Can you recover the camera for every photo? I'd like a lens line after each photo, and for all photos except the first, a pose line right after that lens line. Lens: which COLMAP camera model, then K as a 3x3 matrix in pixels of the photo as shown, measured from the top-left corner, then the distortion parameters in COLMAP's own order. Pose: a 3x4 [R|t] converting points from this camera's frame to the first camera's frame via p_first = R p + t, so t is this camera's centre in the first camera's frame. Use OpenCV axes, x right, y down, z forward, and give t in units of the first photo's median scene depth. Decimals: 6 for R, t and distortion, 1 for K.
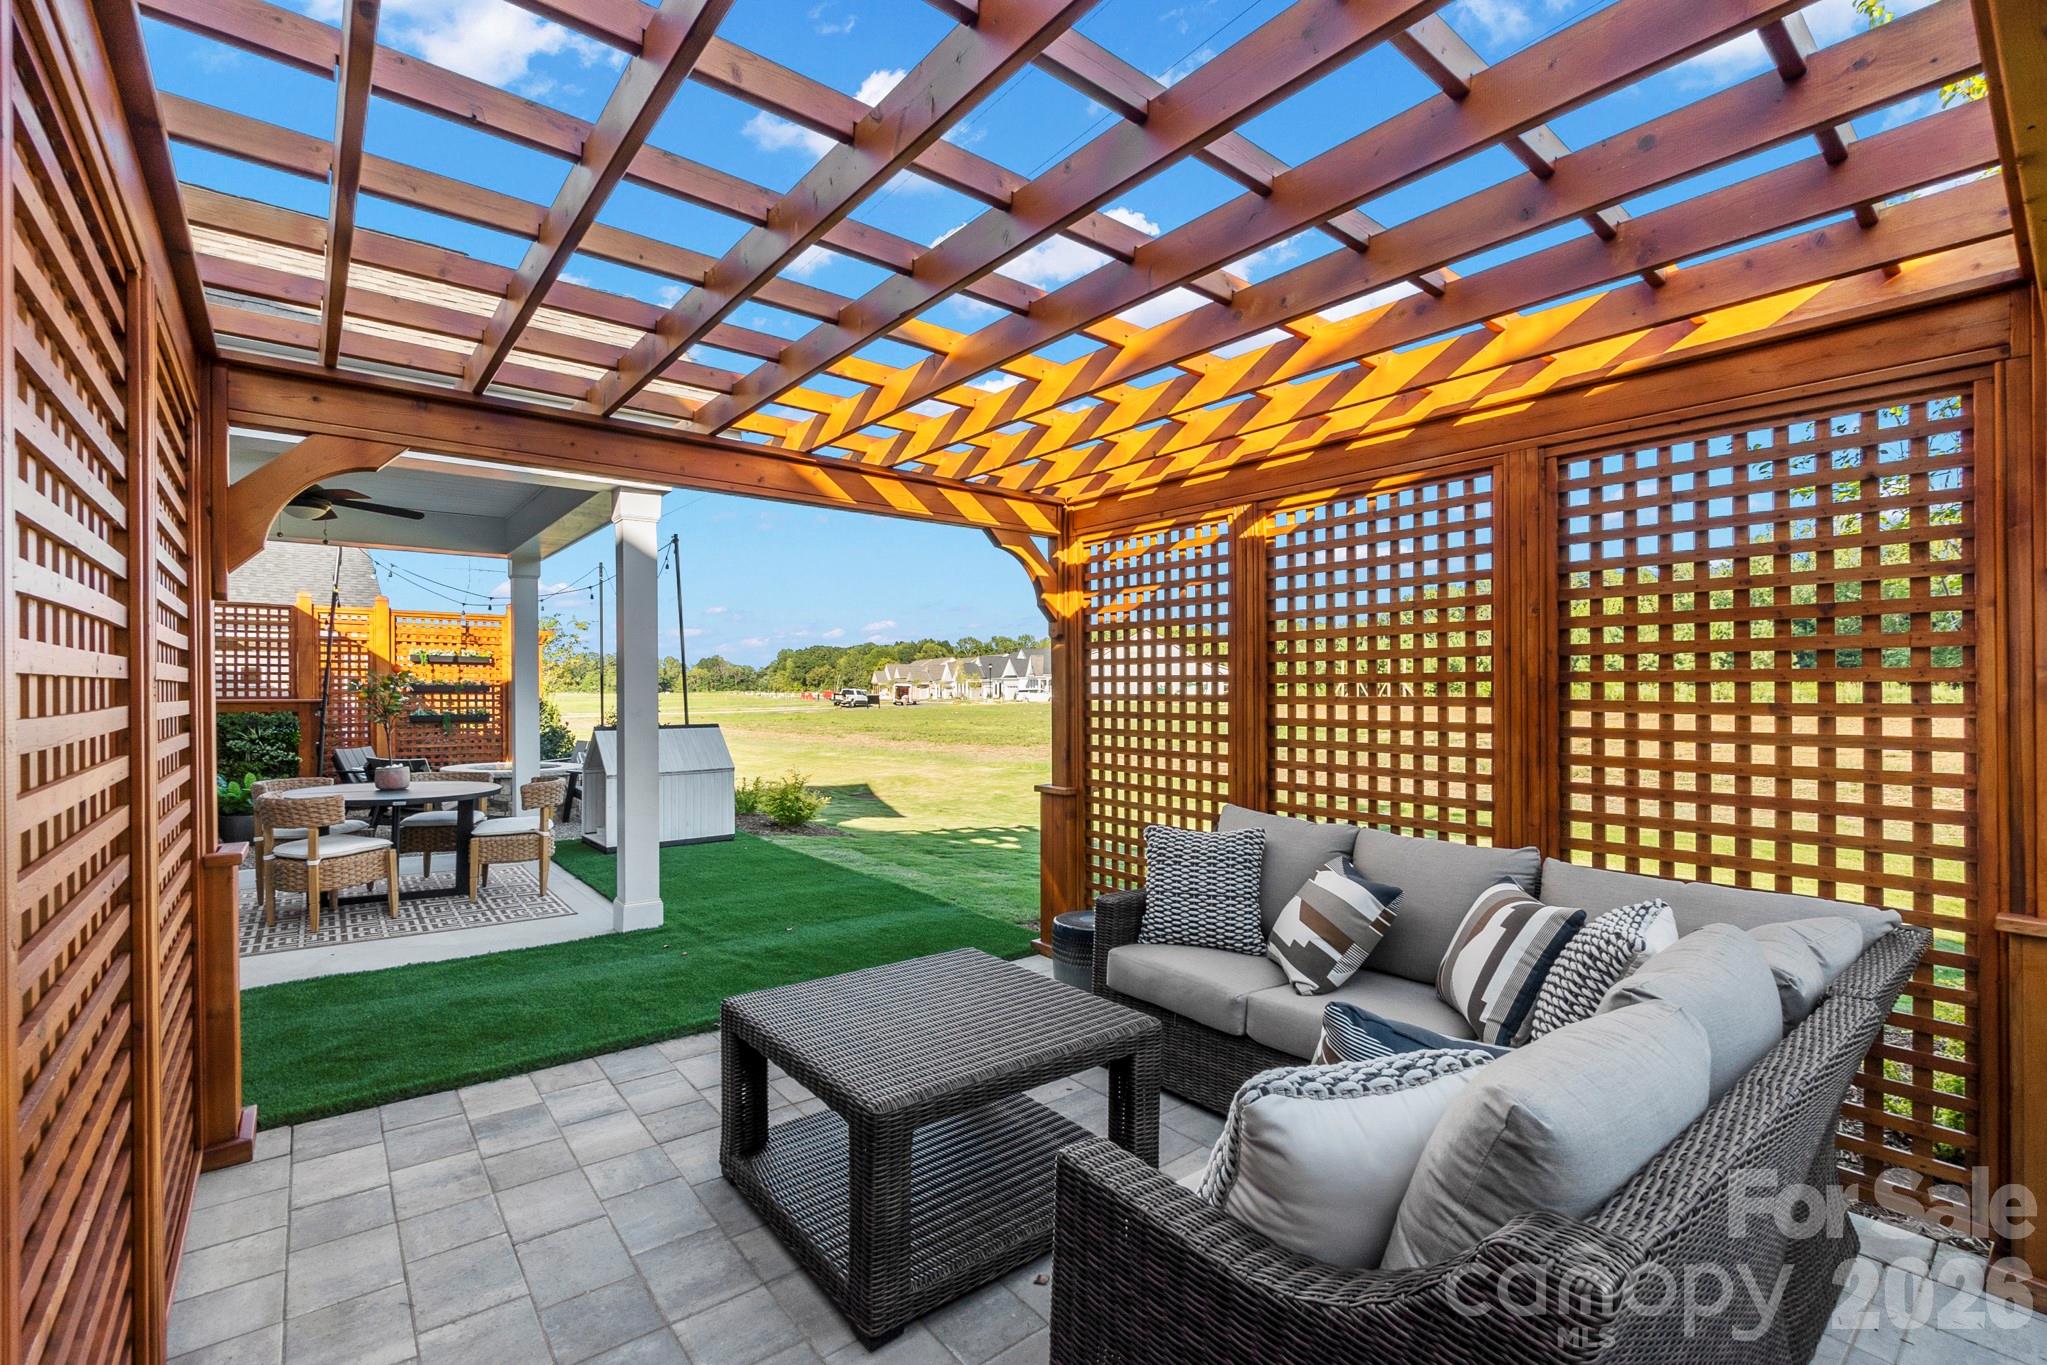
lens RADIAL K [[892.9, 0, 1021.7], [0, 892.9, 692.6], [0, 0, 1]] dist [-0.003577, -0.000347]
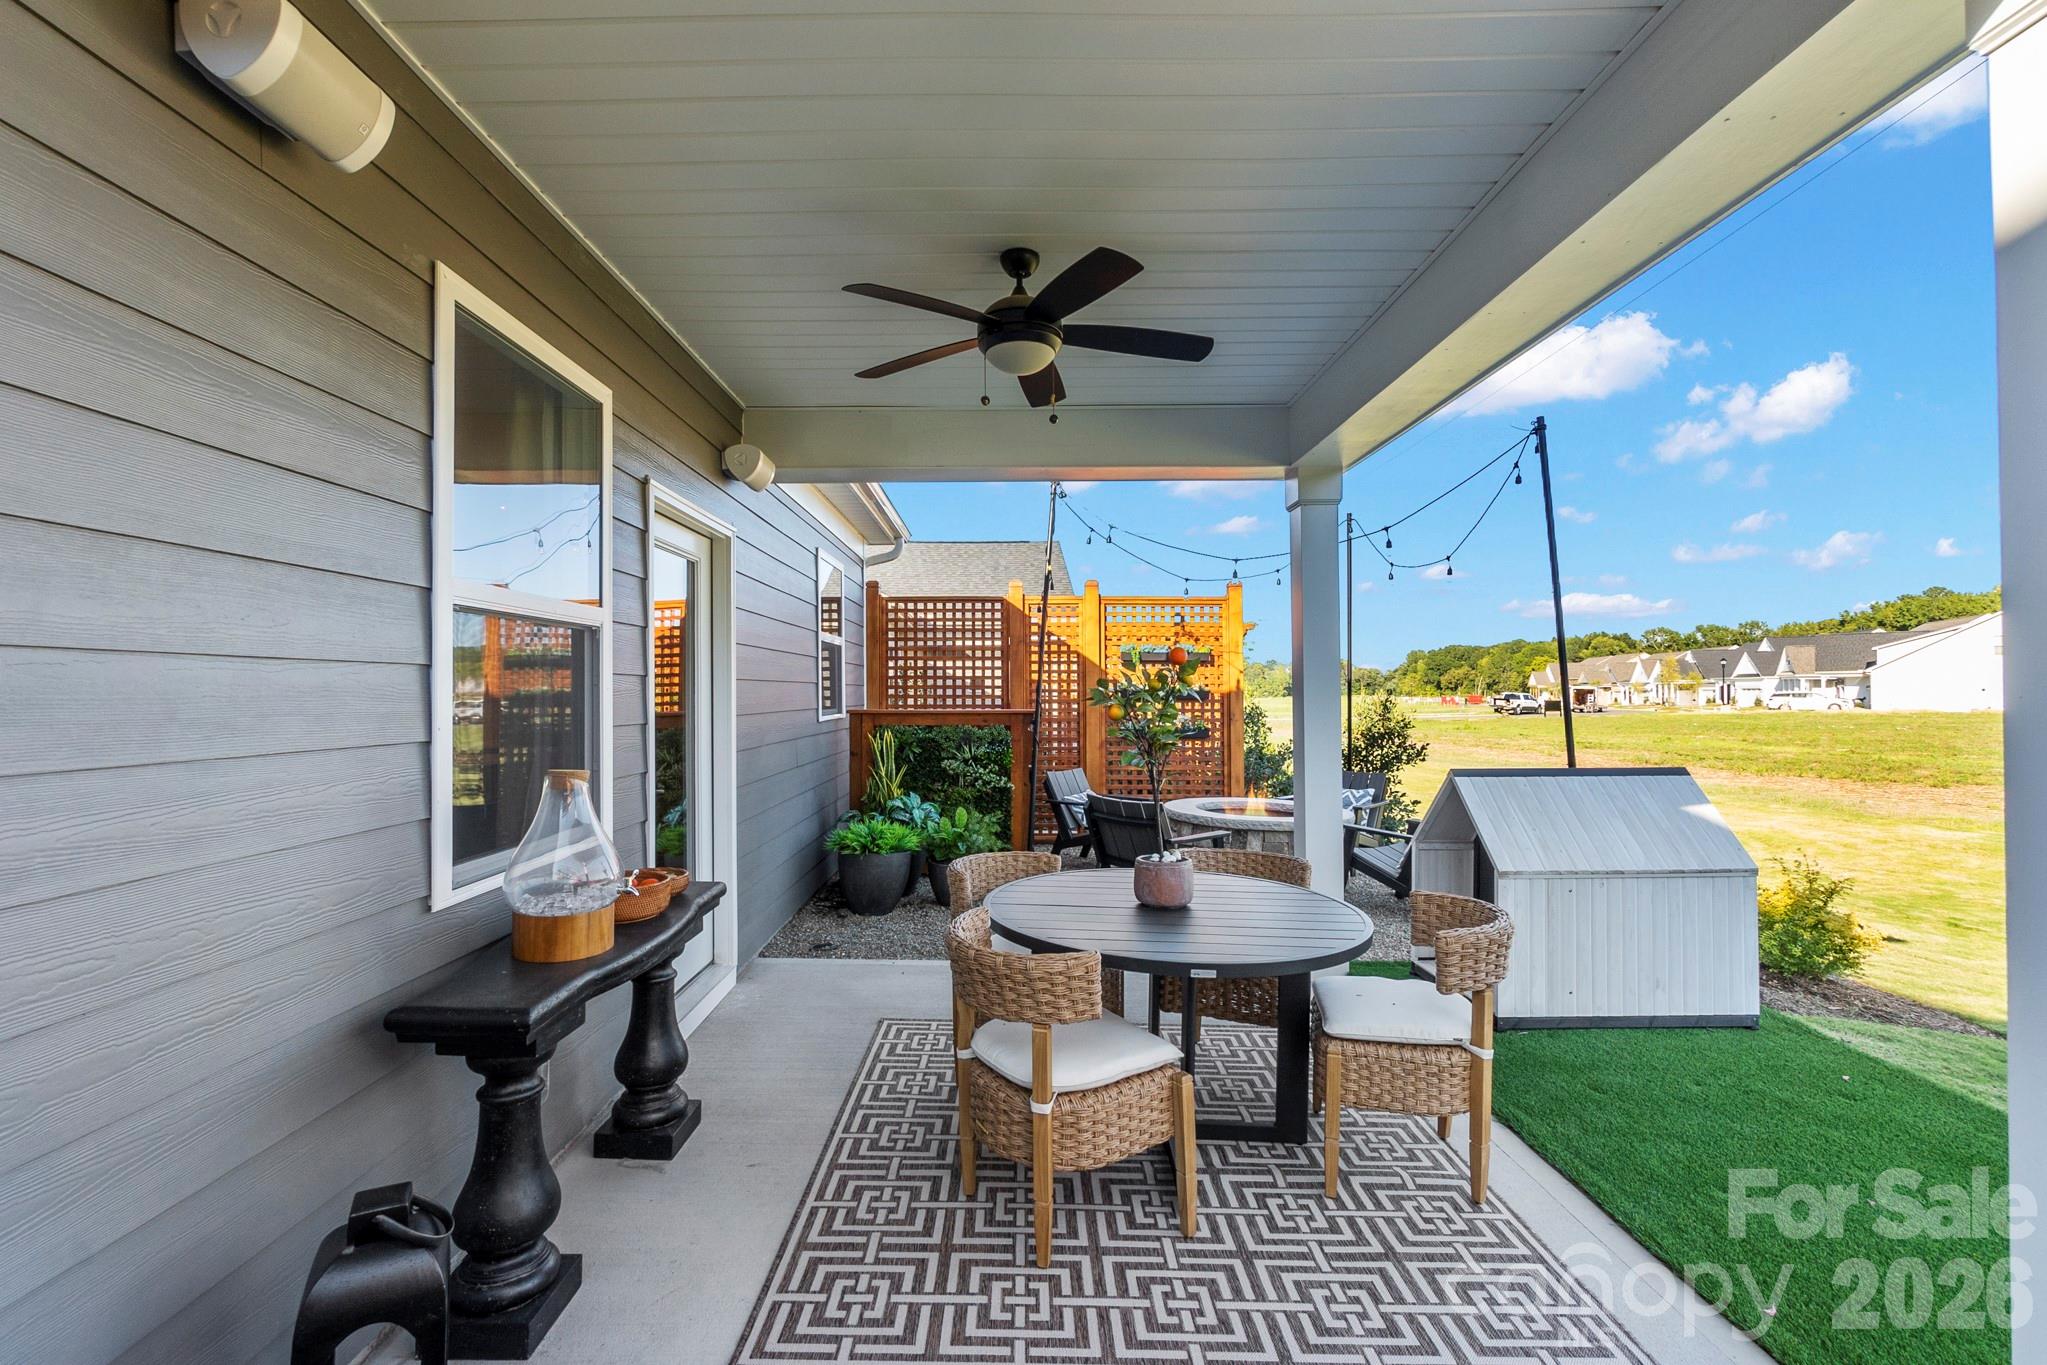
lens RADIAL K [[892.9, 0, 1005.8], [0, 892.9, 680.7], [0, 0, 1]] dist [-0.003577, -0.000347]
pose [[0.774234, -0.010863, -0.632807, -0.255450], [-0.000451, 0.999843, -0.017715, -0.003096], [0.632900, 0.014001, 0.774107, 0.312174]]
